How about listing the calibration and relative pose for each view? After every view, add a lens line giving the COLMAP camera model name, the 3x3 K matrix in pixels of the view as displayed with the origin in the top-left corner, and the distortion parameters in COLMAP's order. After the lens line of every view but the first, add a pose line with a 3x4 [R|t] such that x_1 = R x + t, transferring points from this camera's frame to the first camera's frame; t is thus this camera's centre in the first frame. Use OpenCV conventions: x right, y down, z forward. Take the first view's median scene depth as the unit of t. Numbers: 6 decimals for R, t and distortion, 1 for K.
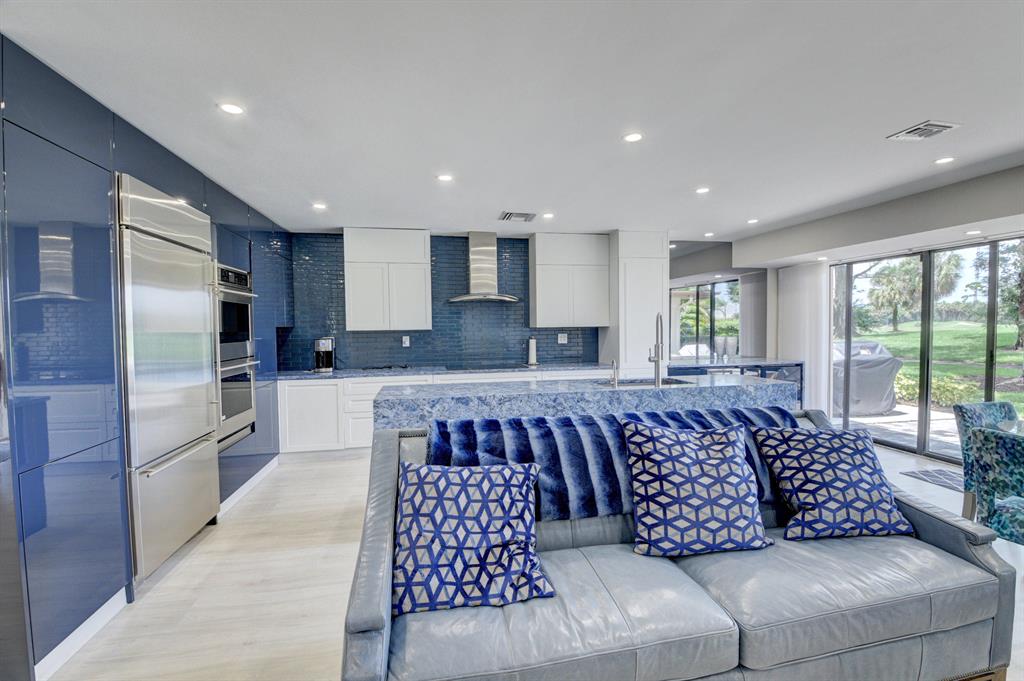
lens RADIAL K [[451.0, 0, 515.4], [0, 451.0, 339.3], [0, 0, 1]] dist [0.003610, -0.016729]
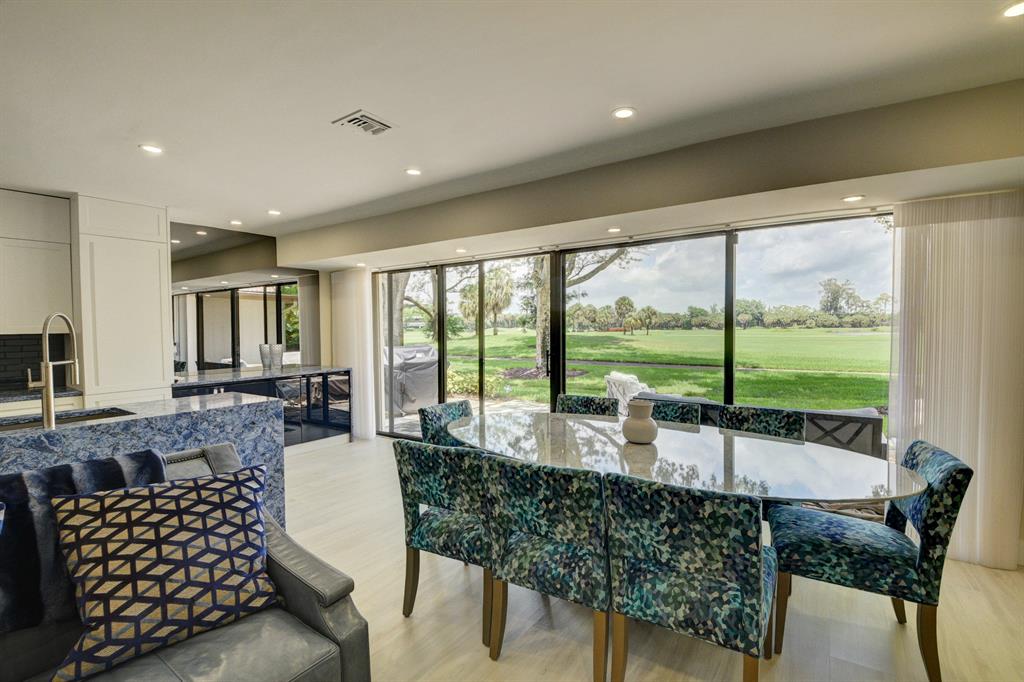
lens RADIAL K [[451.0, 0, 513.9], [0, 451.0, 346.0], [0, 0, 1]] dist [0.003610, -0.016729]
pose [[0.715709, -0.023371, 0.698007, 0.247018], [0.021286, 0.999706, 0.011647, -0.003822], [-0.698074, 0.006522, 0.715996, 0.056599]]
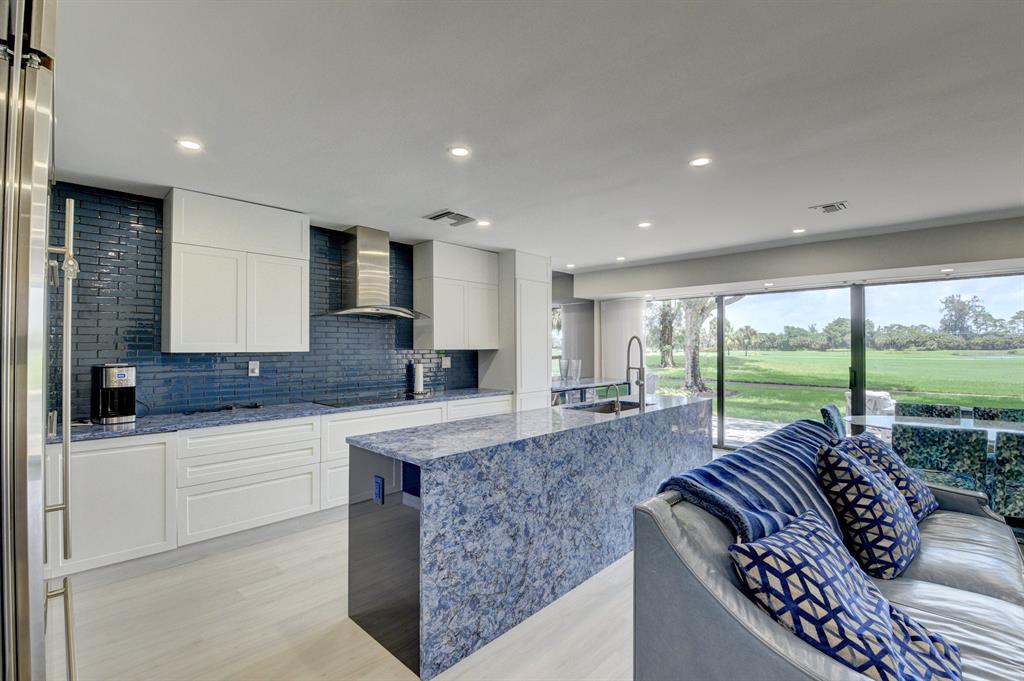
lens RADIAL K [[451.0, 0, 515.0], [0, 451.0, 341.6], [0, 0, 1]] dist [0.003610, -0.016729]
pose [[0.819869, 0.017660, 0.572279, -0.345437], [0.008432, 0.999043, -0.042909, -0.004256], [-0.572489, 0.040005, 0.818936, 0.230959]]
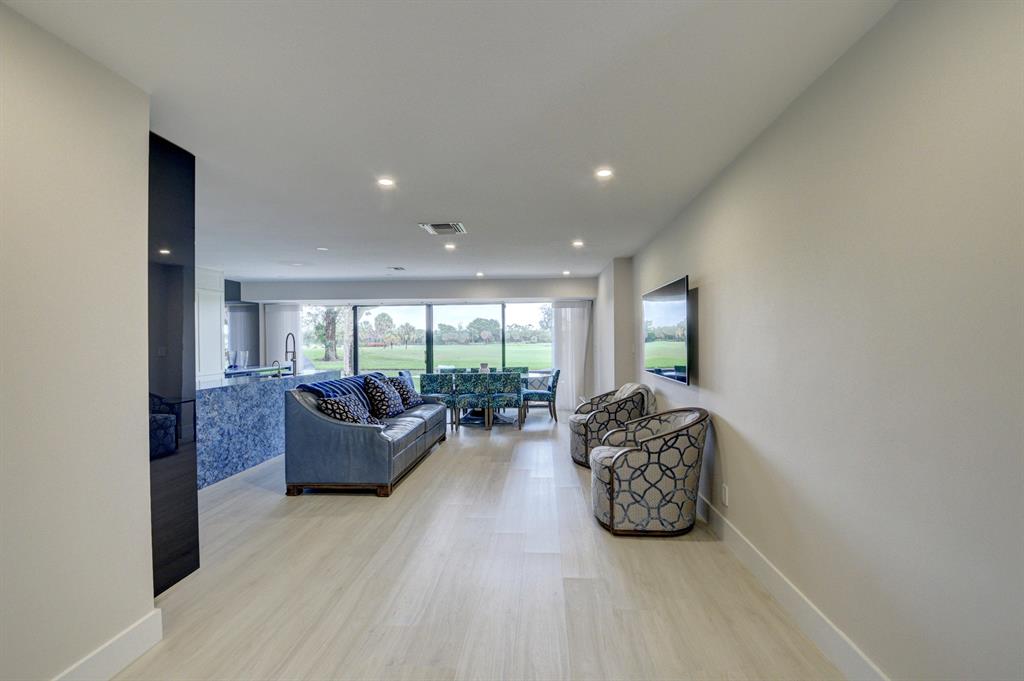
lens RADIAL K [[451.0, 0, 515.2], [0, 451.0, 339.5], [0, 0, 1]] dist [0.003610, -0.016729]
pose [[0.255493, 0.011672, 0.966740, -0.808618], [0.035999, 0.999119, -0.021577, 0.023736], [-0.966140, 0.040315, 0.254848, -0.194295]]
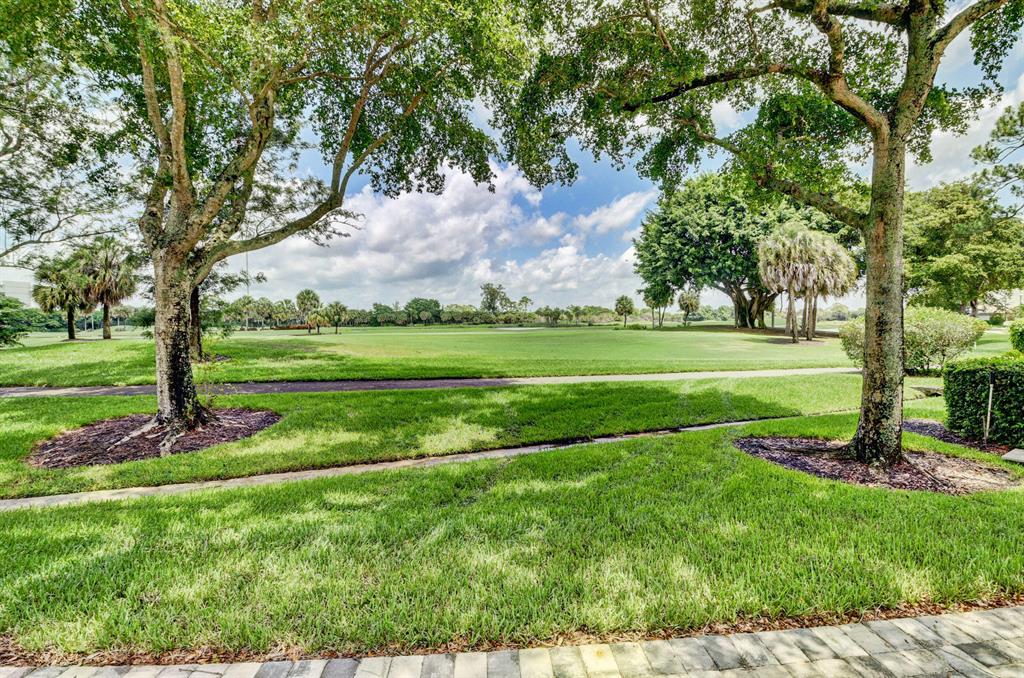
lens RADIAL K [[451.0, 0, 510.8], [0, 451.0, 339.8], [0, 0, 1]] dist [0.003610, -0.016729]
pose [[0.128782, -0.030994, 0.991188, 1.270673], [0.038406, 0.998917, 0.026246, -0.071355], [-0.990929, 0.034687, 0.129833, 0.872118]]
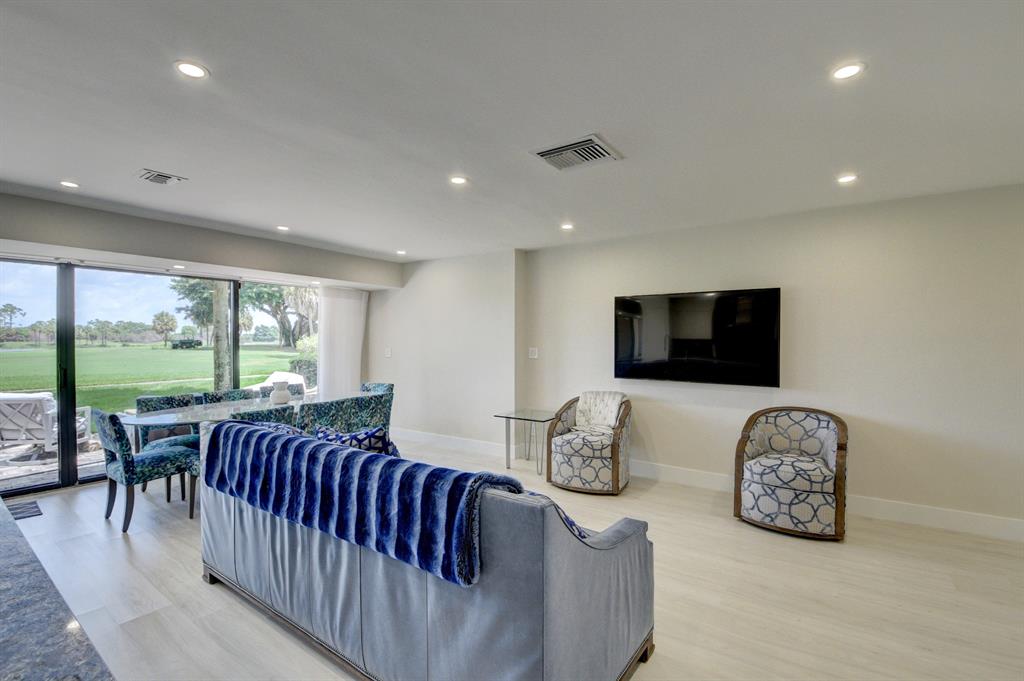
lens RADIAL K [[451.0, 0, 510.6], [0, 451.0, 341.3], [0, 0, 1]] dist [0.003610, -0.016729]
pose [[-0.681916, 0.008904, 0.731376, -0.301782], [0.029166, 0.999462, 0.015026, -0.014926], [-0.730849, 0.031577, -0.681808, 0.601325]]
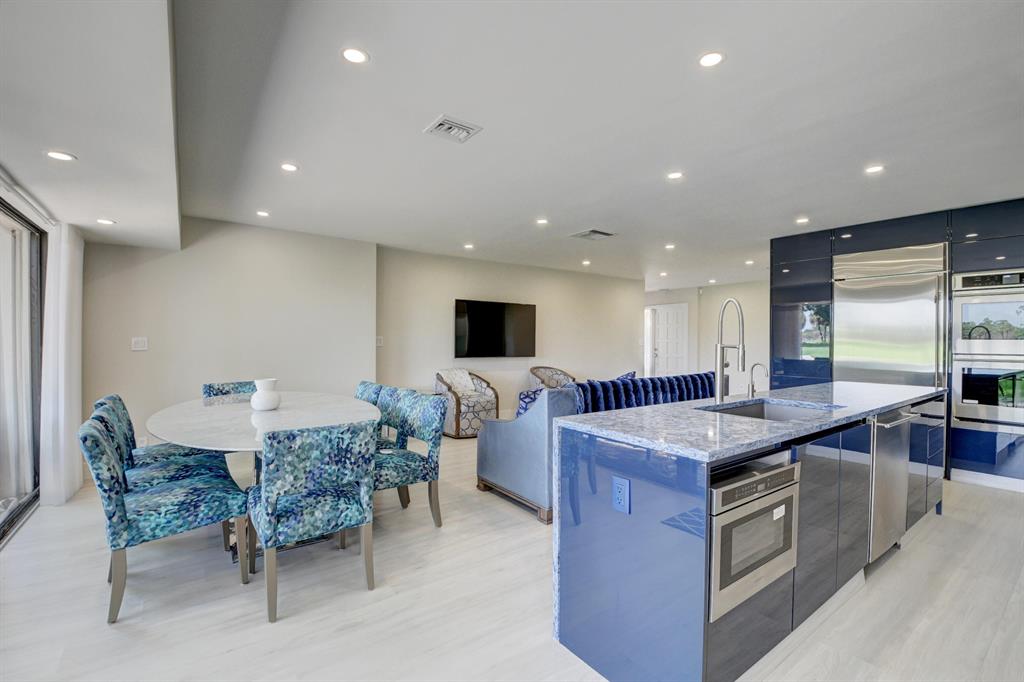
lens RADIAL K [[451.0, 0, 519.3], [0, 451.0, 344.0], [0, 0, 1]] dist [0.003610, -0.016729]
pose [[-0.903877, 0.009136, -0.427695, 0.644034], [-0.008263, 0.999213, 0.038808, -0.010026], [0.427713, 0.038612, -0.903090, 1.057546]]
